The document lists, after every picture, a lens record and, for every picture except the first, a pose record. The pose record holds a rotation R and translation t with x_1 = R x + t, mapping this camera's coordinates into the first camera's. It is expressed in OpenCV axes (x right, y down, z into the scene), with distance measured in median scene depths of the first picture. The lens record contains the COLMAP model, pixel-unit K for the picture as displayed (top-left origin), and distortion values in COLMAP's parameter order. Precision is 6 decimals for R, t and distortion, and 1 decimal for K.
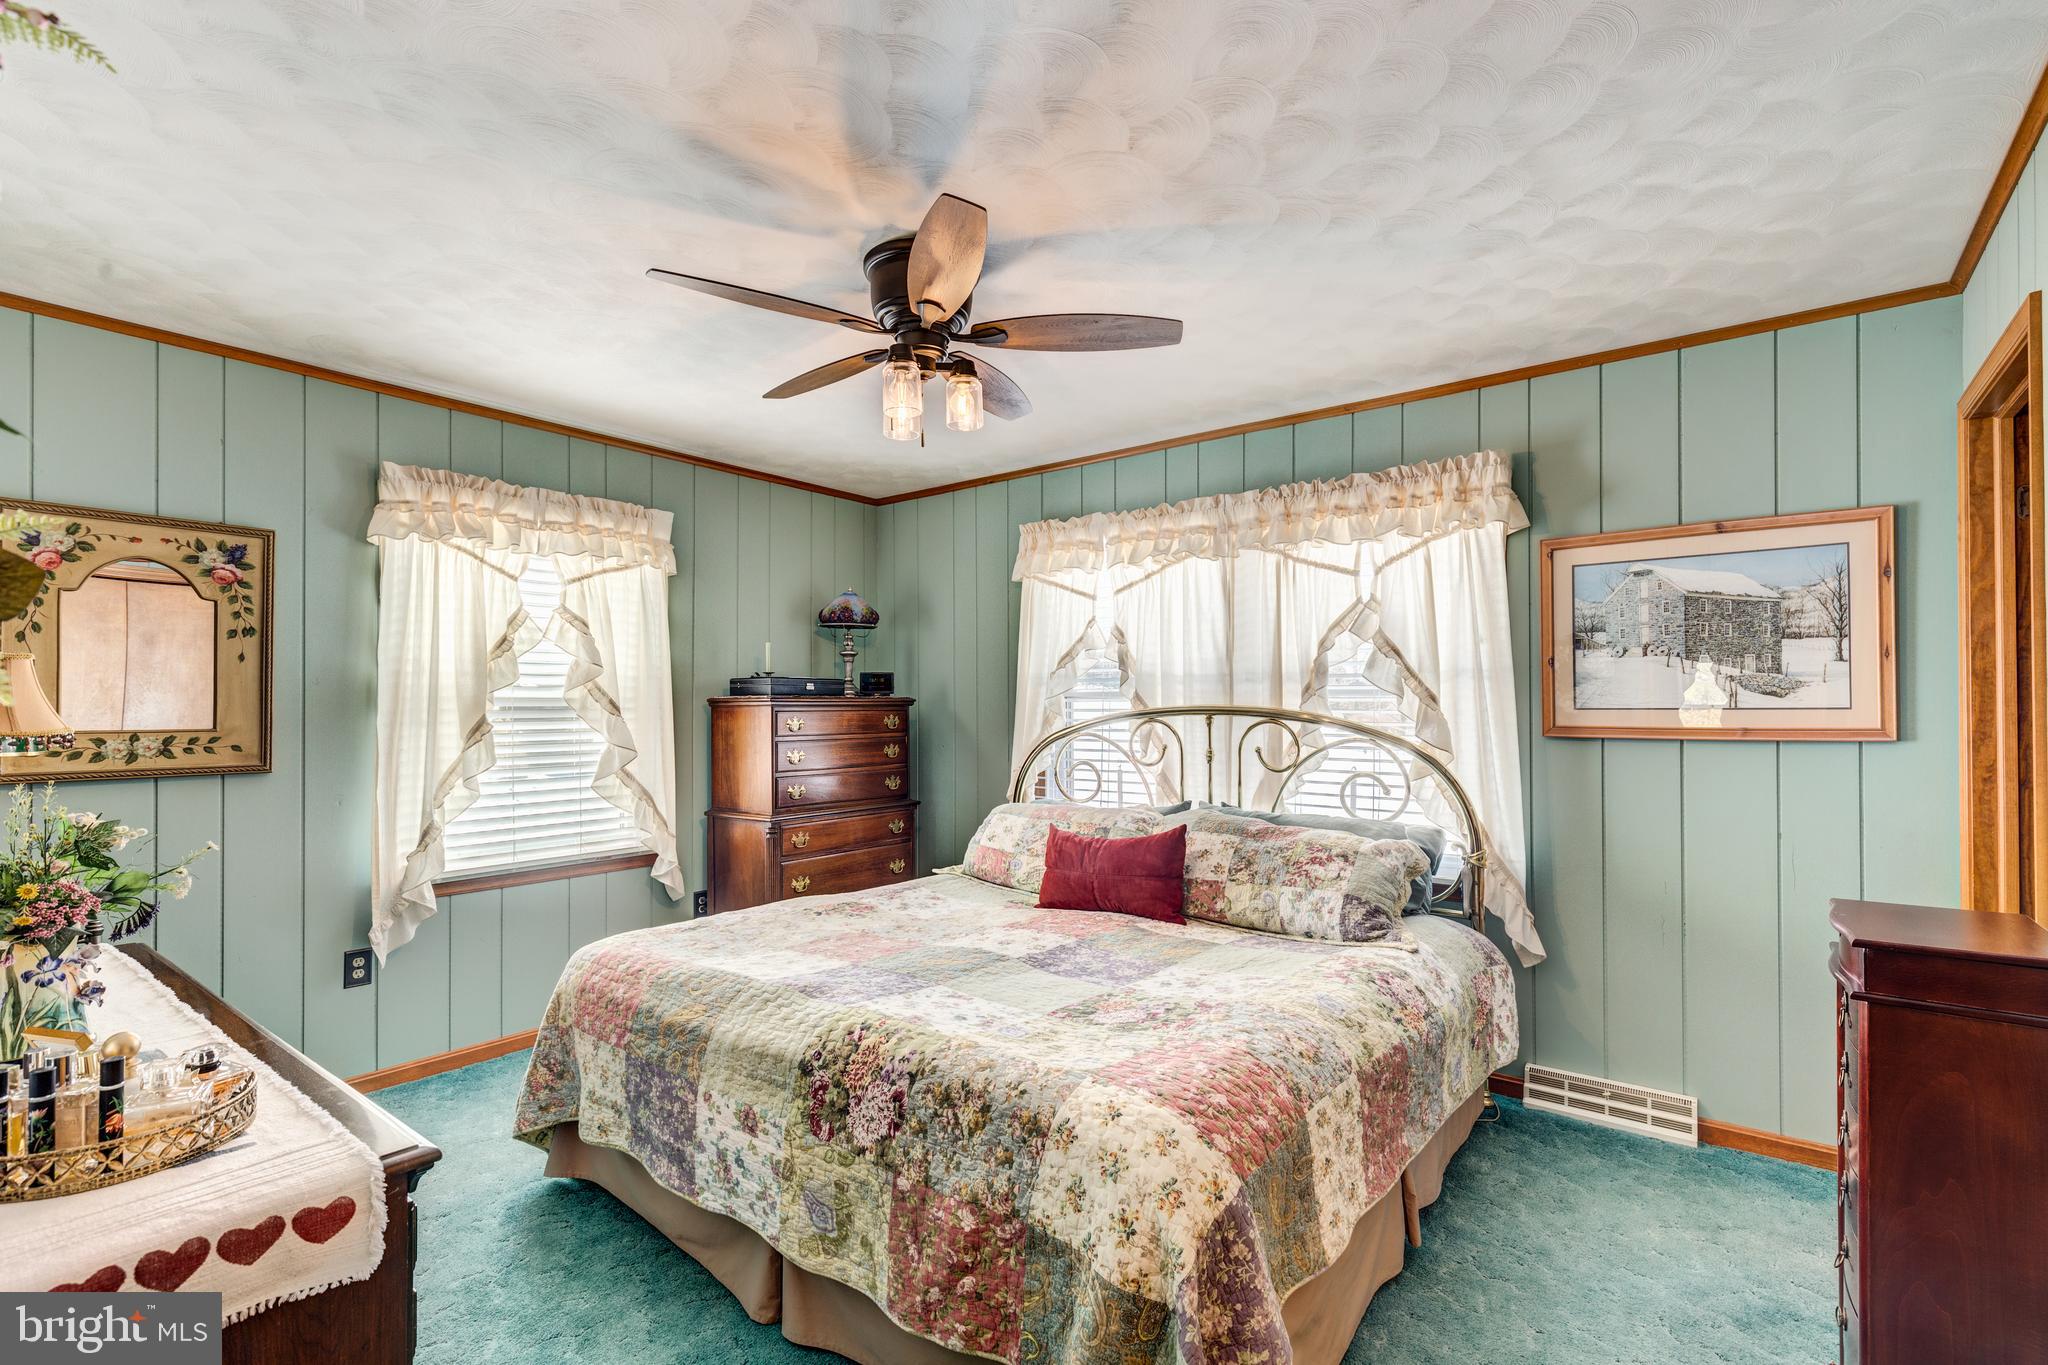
lens RADIAL K [[952.5, 0, 999.7], [0, 952.5, 707.3], [0, 0, 1]] dist [0.010718, 0.000095]
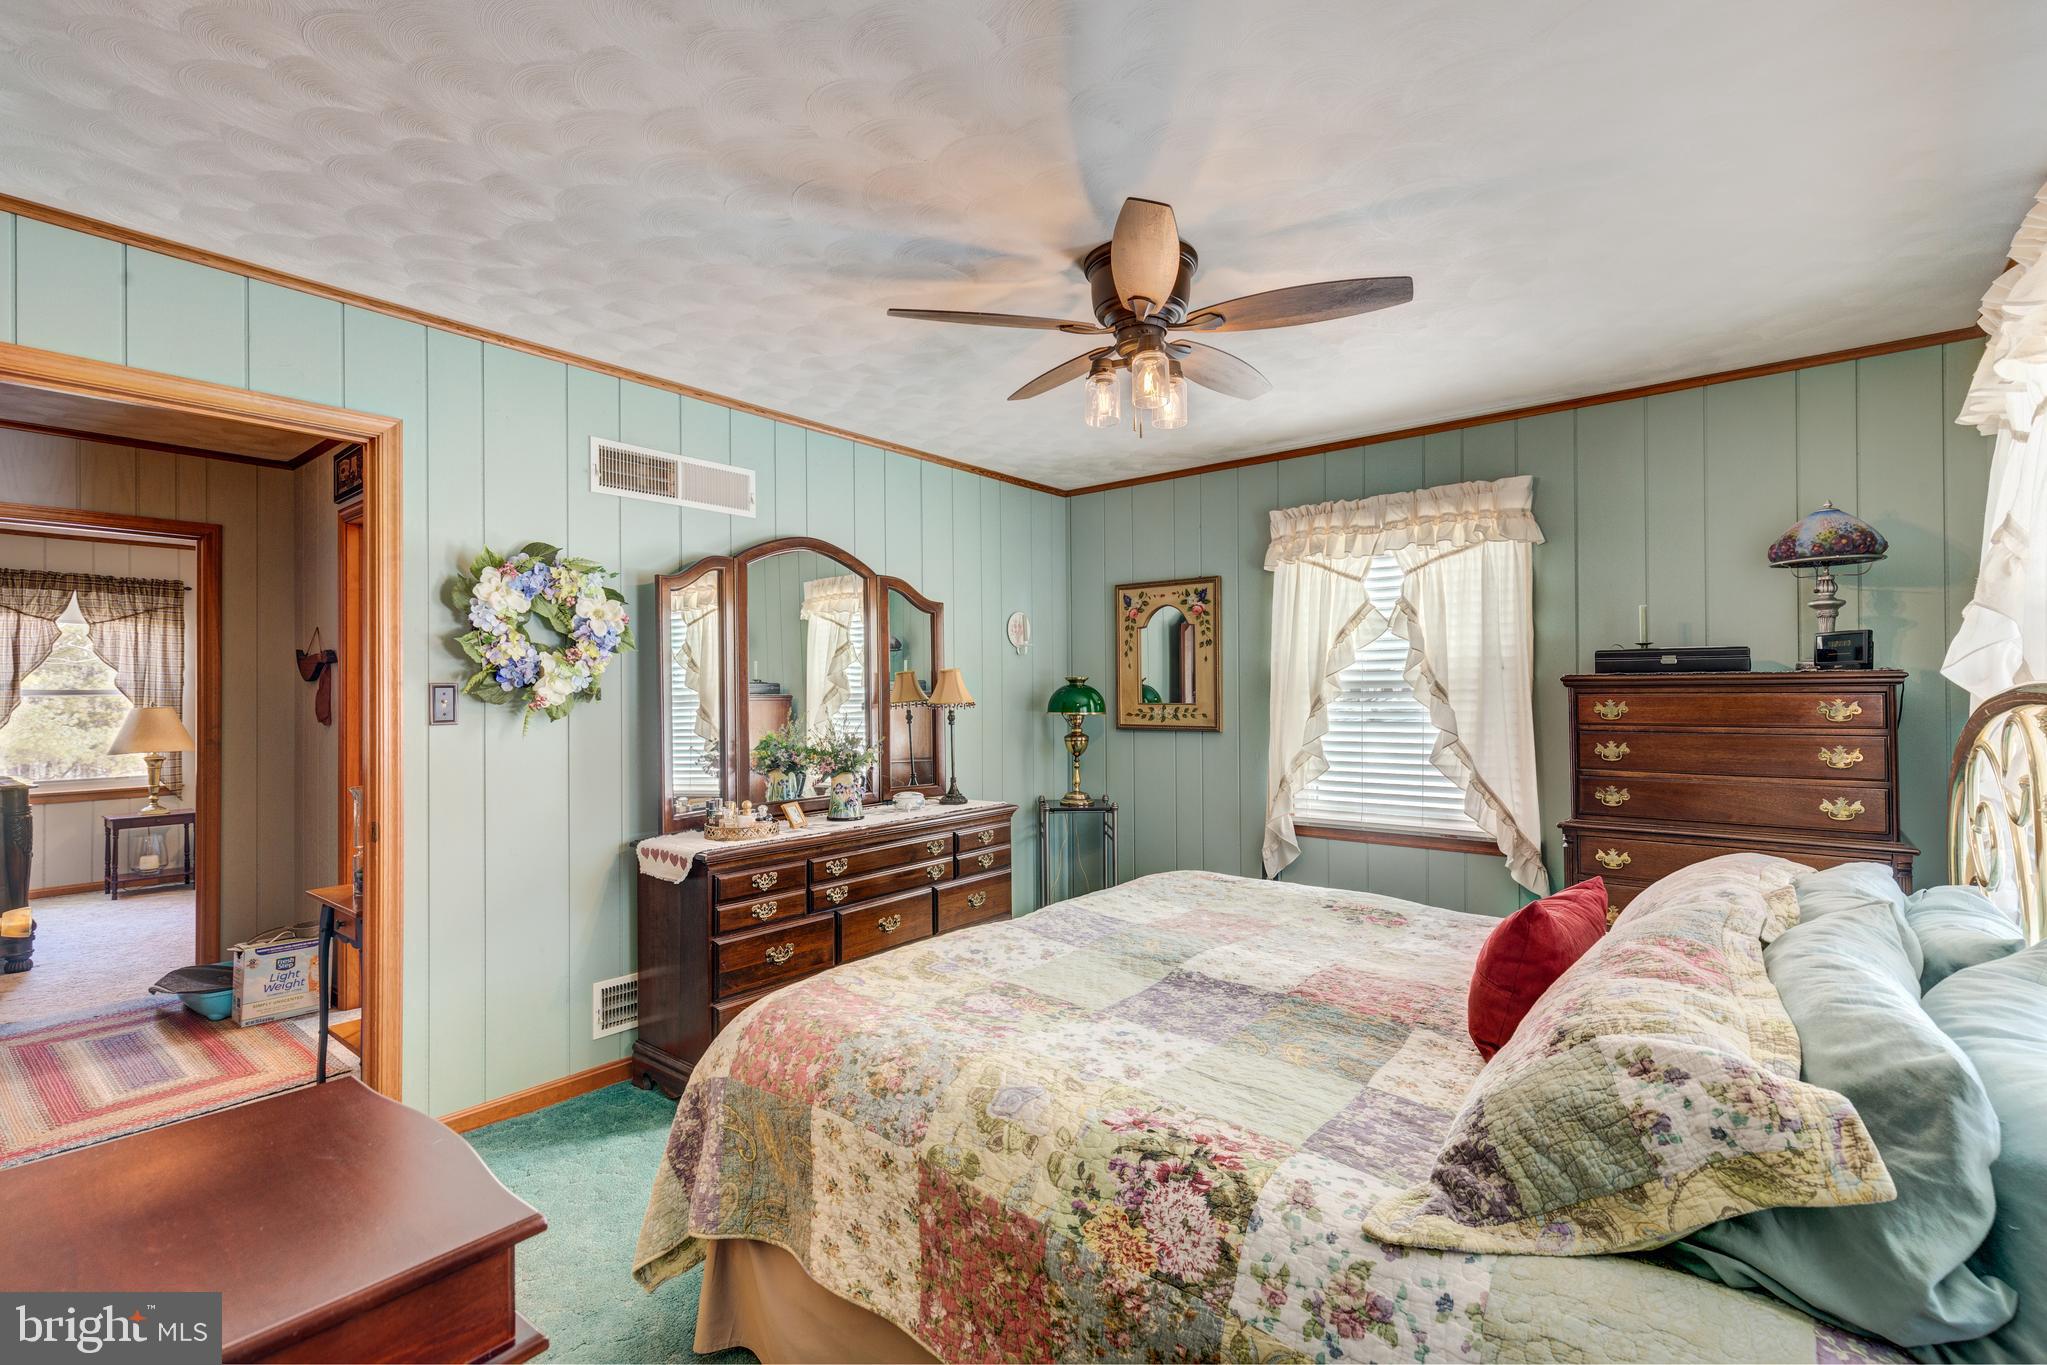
lens RADIAL K [[914.9, 0, 1023.7], [0, 914.9, 689.0], [0, 0, 1]] dist [0.006857, -0.000345]
pose [[-0.014630, -0.001029, -0.999892, 0.734487], [0.005457, 0.999984, -0.001109, -0.001865], [0.999878, -0.005472, -0.014624, 0.715590]]
